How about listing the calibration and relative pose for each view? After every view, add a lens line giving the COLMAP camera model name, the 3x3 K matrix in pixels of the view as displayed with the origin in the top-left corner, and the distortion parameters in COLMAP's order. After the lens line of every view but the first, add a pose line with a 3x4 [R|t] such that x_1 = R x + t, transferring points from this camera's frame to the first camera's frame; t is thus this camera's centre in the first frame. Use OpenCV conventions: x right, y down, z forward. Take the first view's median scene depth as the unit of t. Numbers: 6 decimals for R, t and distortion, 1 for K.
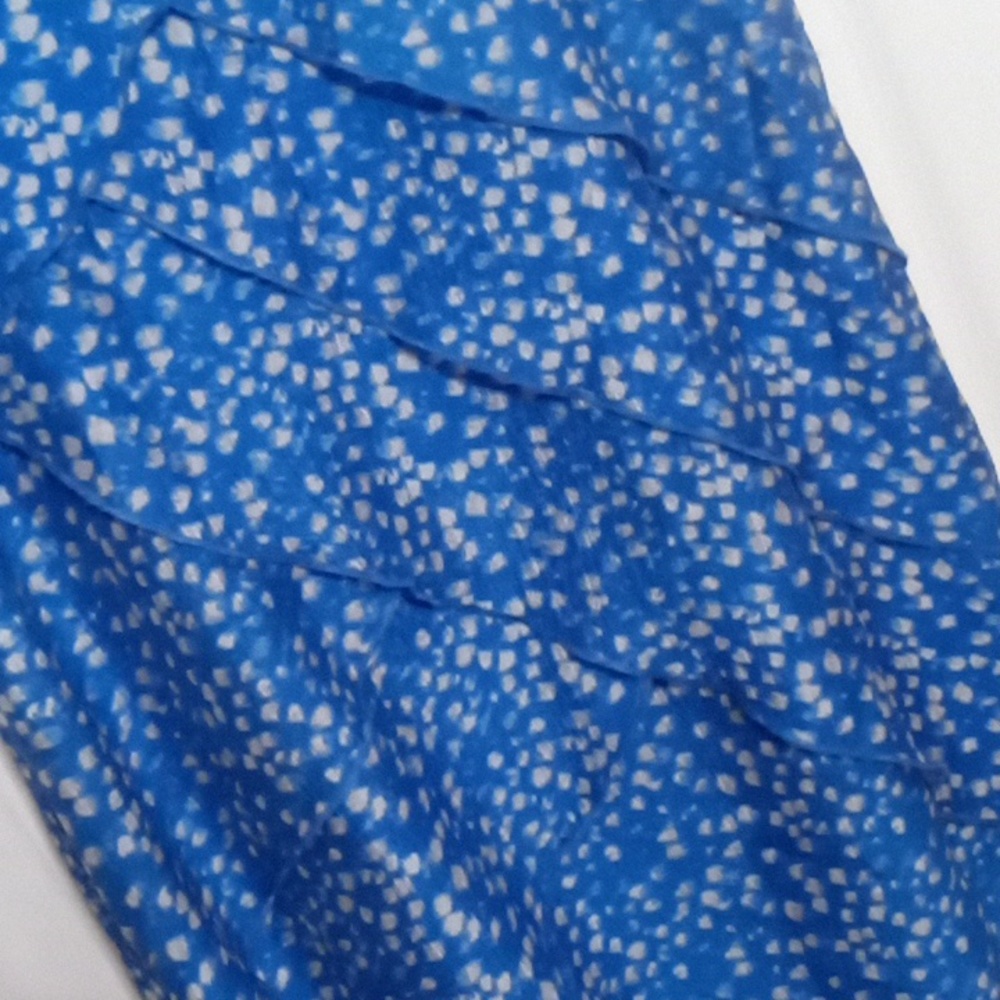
lens RADIAL K [[1660.4, 0, 498.2], [0, 1660.4, 484.0], [0, 0, 1]] dist [0.092146, 0.000000]
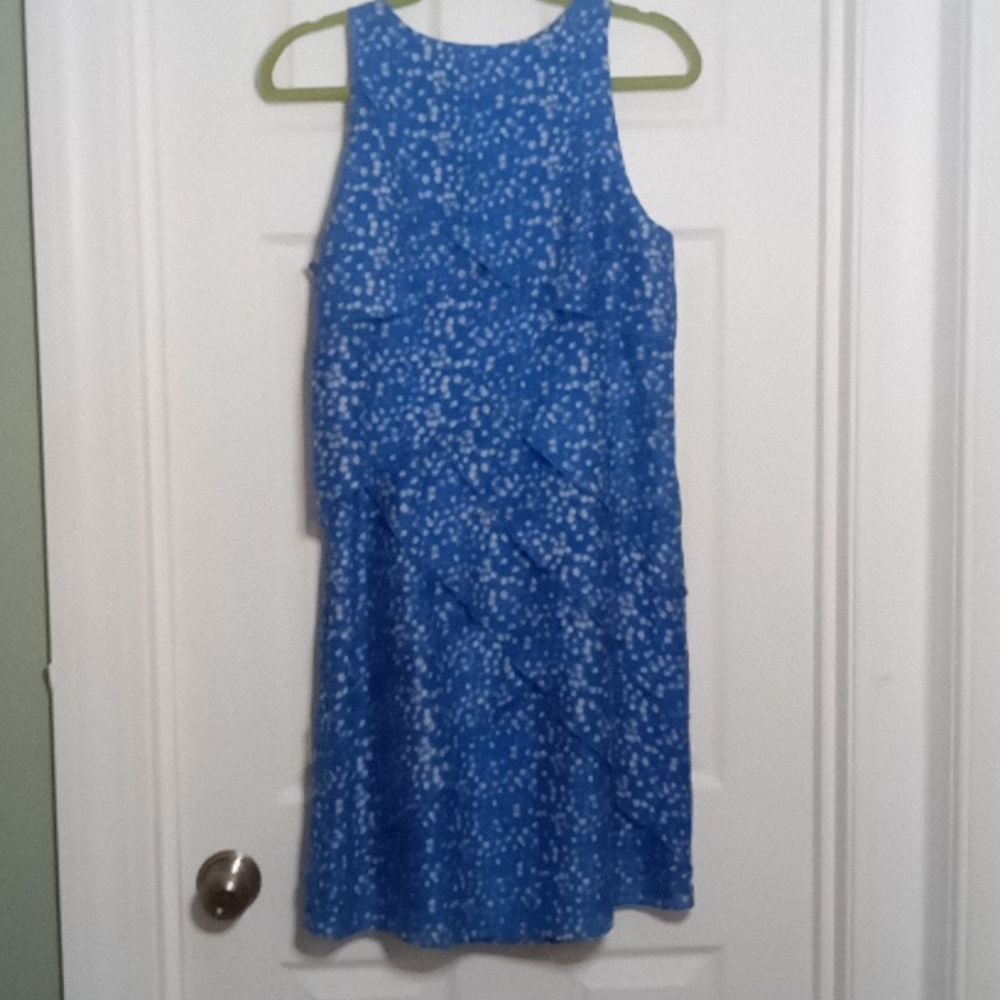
lens RADIAL K [[1660.4, 0, 499.2], [0, 1660.4, 500.1], [0, 0, 1]] dist [0.092146, 0.000000]
pose [[0.881155, 0.439670, -0.173942, 0.416732], [-0.464970, 0.872536, -0.149947, 0.312091], [0.085843, 0.213004, 0.973273, -1.852417]]
